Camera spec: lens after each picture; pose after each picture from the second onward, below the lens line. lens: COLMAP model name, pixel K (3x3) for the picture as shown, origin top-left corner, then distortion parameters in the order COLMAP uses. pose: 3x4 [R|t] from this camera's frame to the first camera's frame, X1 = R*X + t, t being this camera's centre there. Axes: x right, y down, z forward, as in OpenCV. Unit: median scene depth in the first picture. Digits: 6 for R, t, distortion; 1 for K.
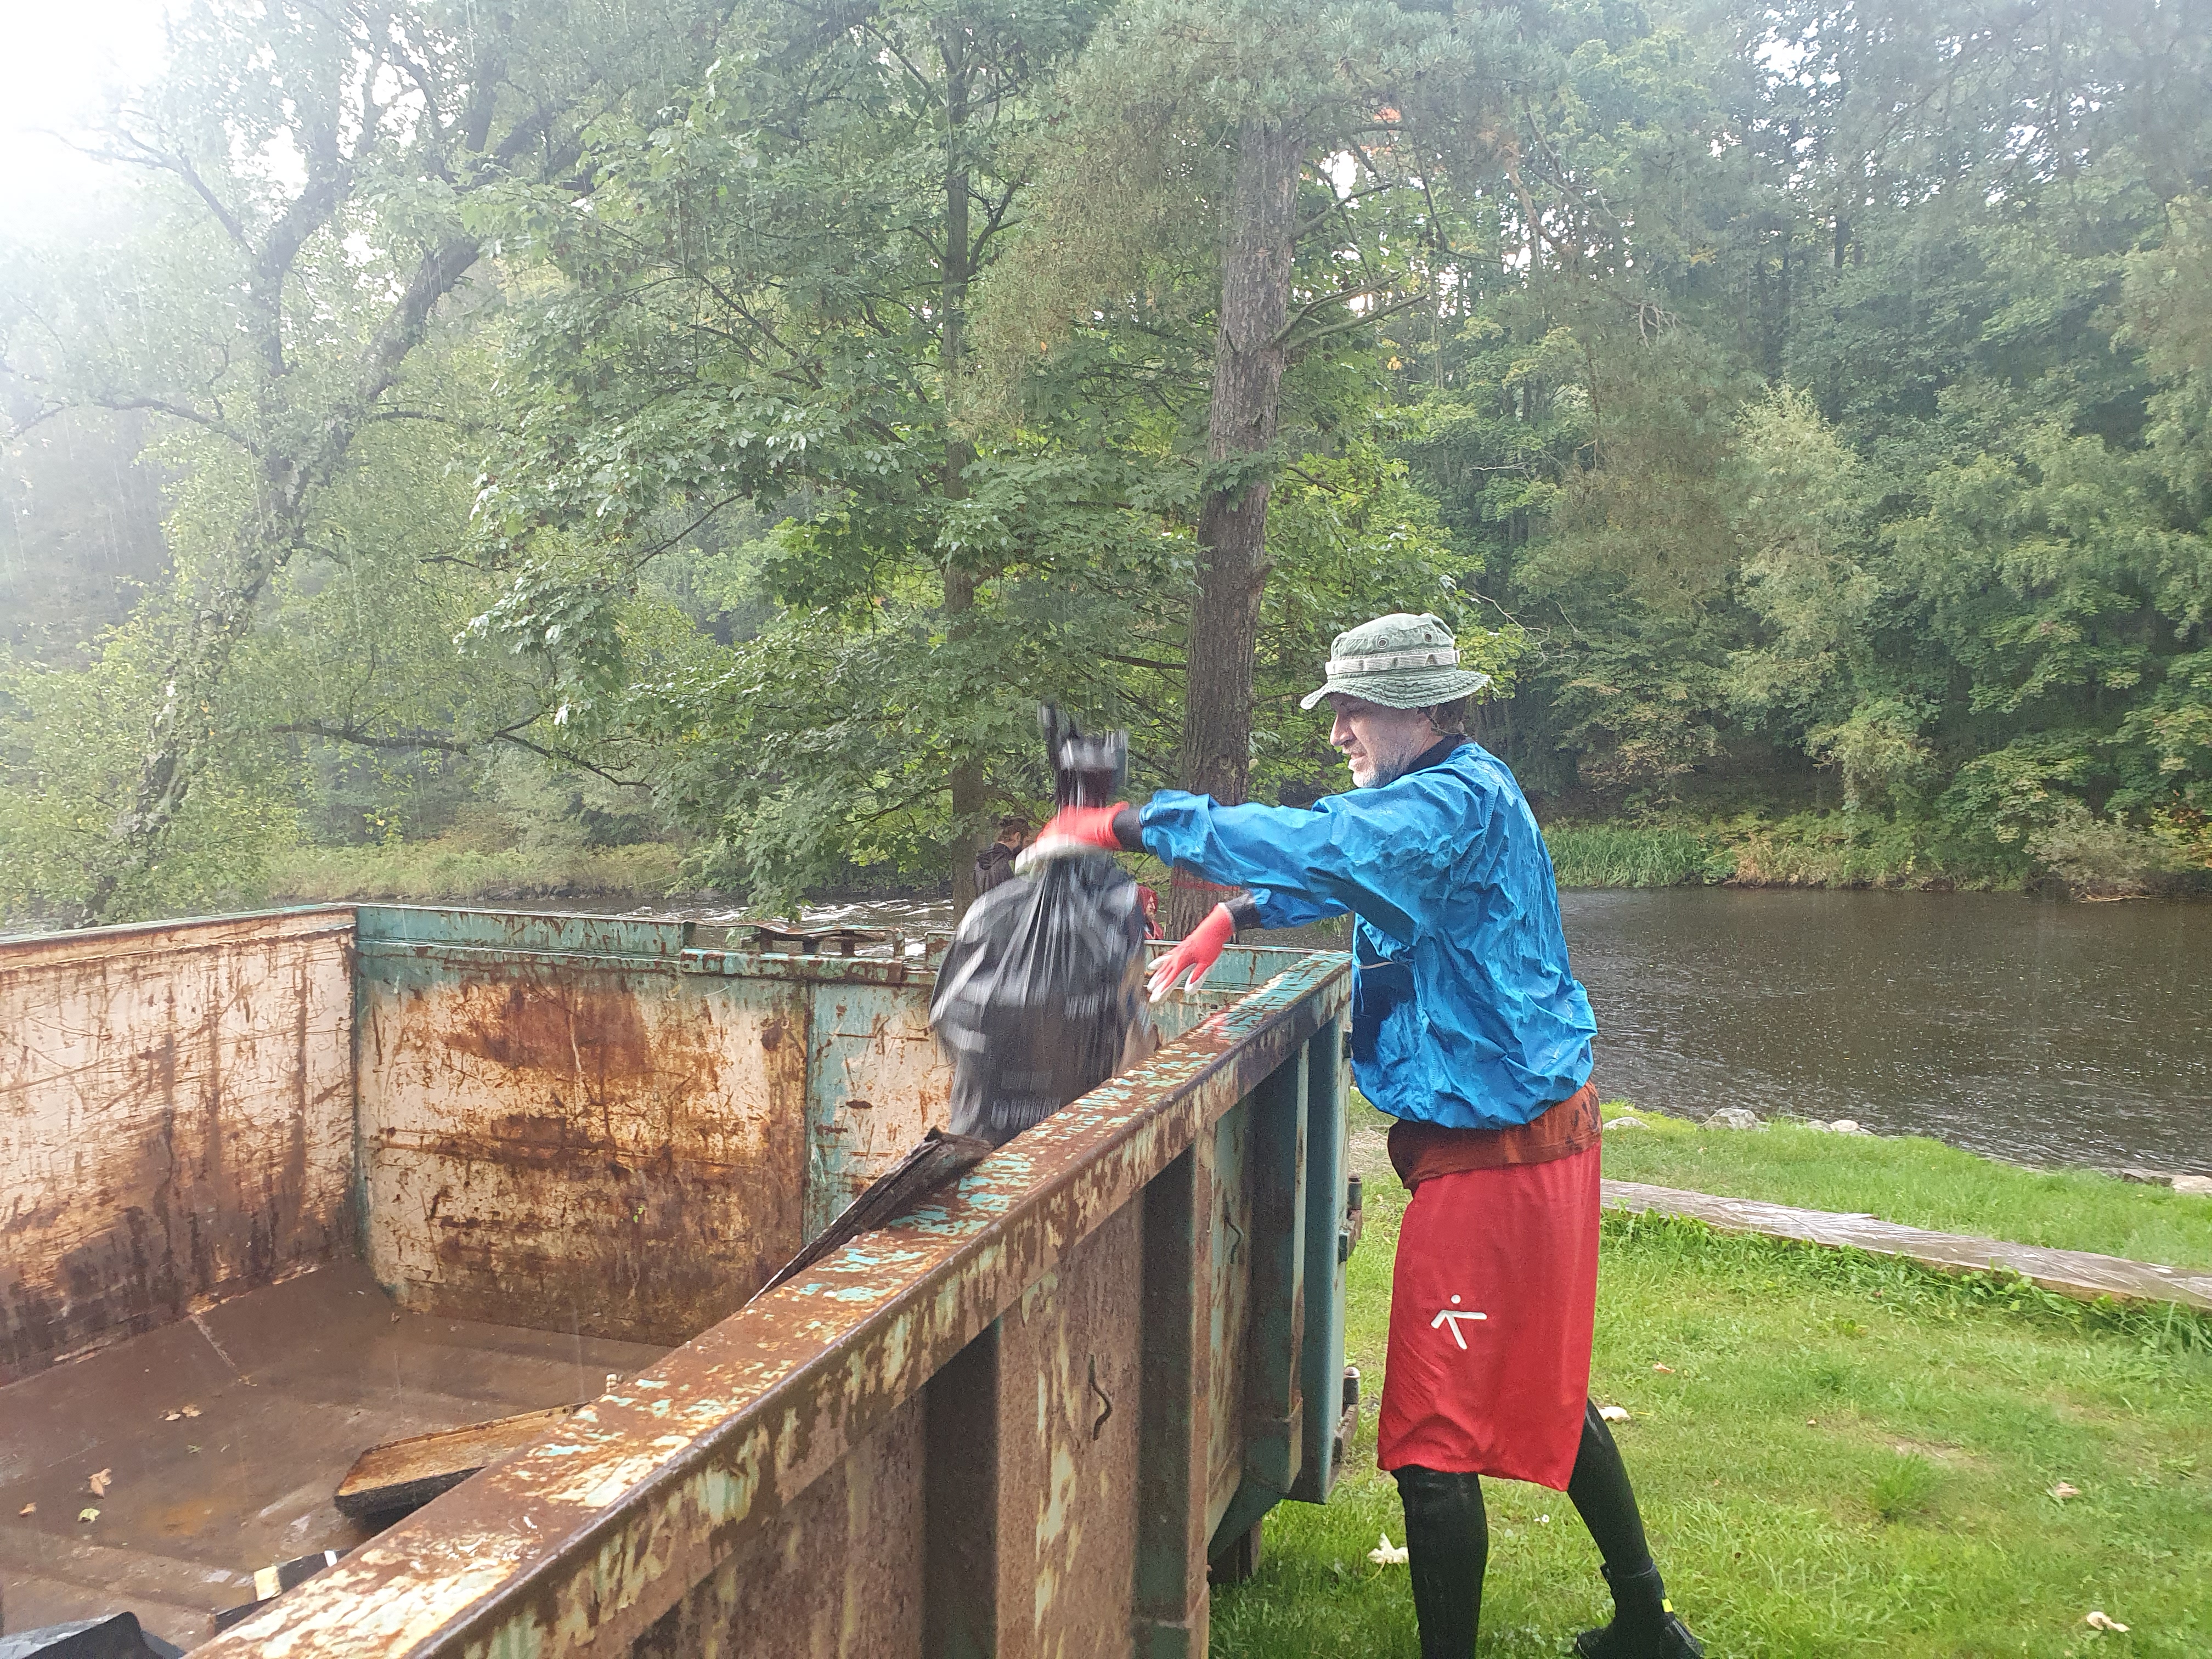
lens RADIAL K [[1730.9, 0, 1066.8], [0, 1730.9, 831.6], [0, 0, 1]] dist [0.011992, 0.016565]
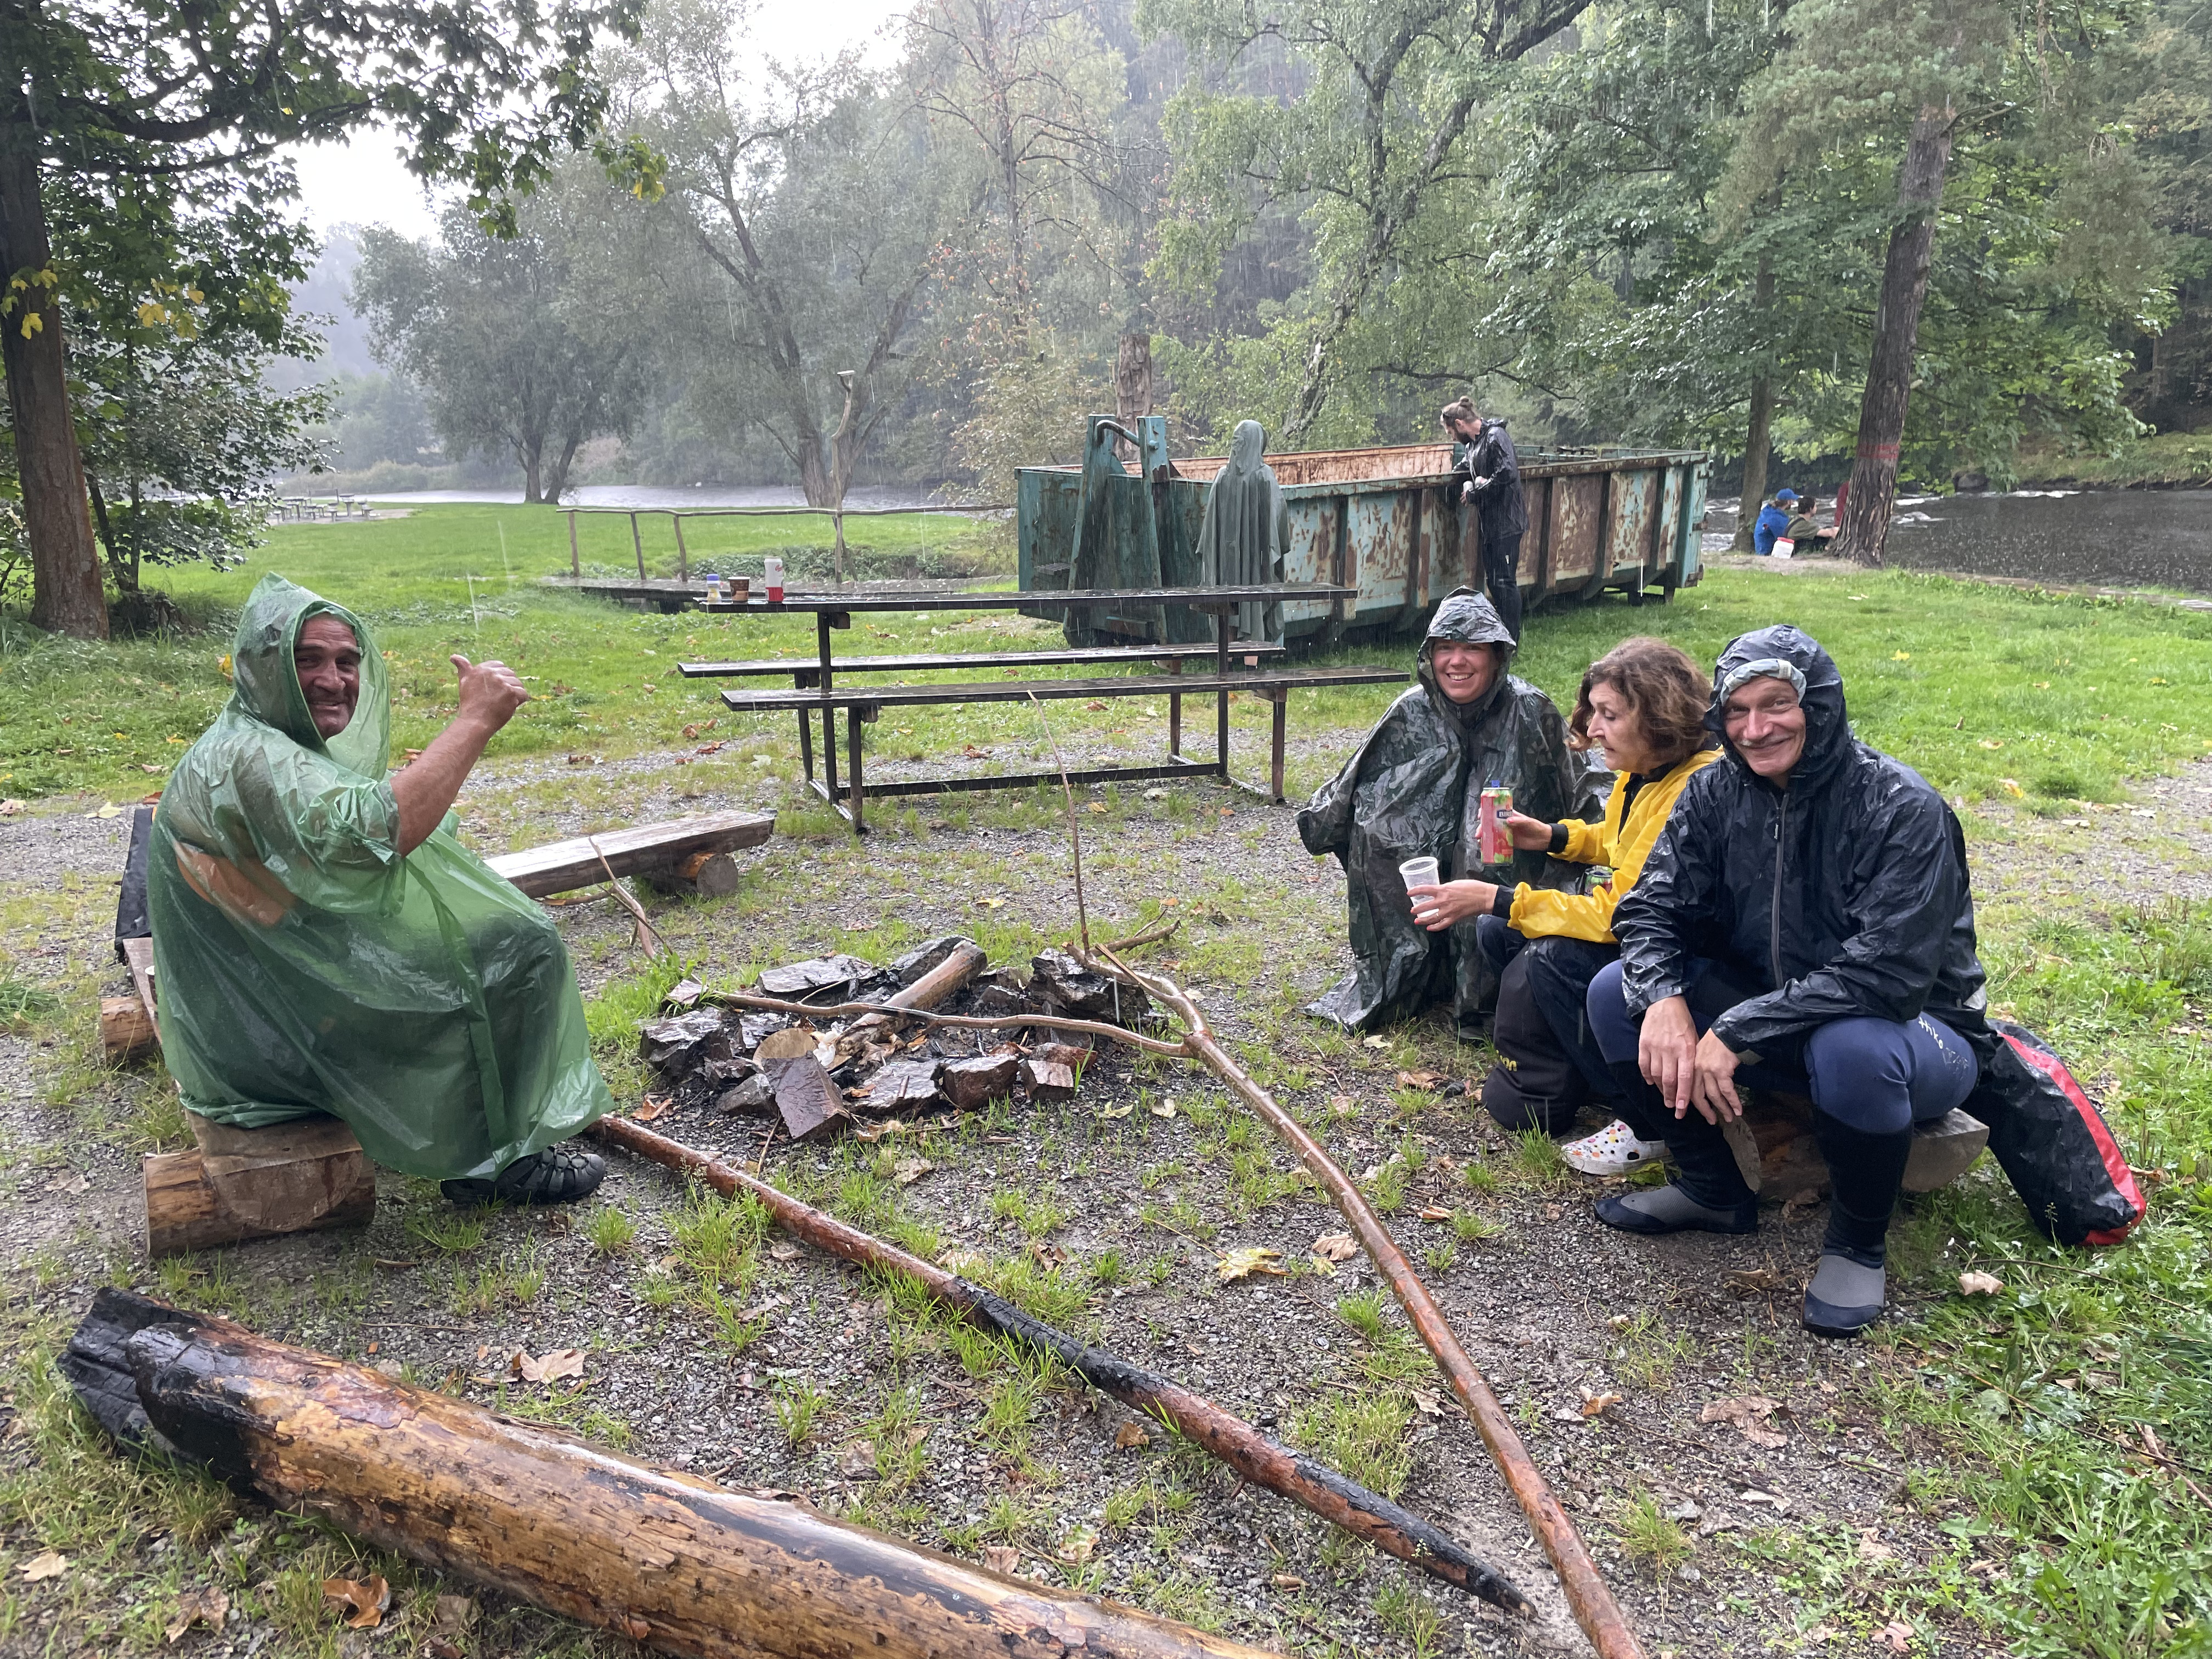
lens RADIAL K [[1668.0, 0, 1105.8], [0, 1668.0, 819.8], [0, 0, 1]] dist [0.051763, -0.019295]
pose [[0.862088, 0.114356, -0.493687, 0.252608], [-0.001830, 0.974902, 0.222628, 0.010132], [0.506756, -0.191021, 0.840660, -0.794610]]
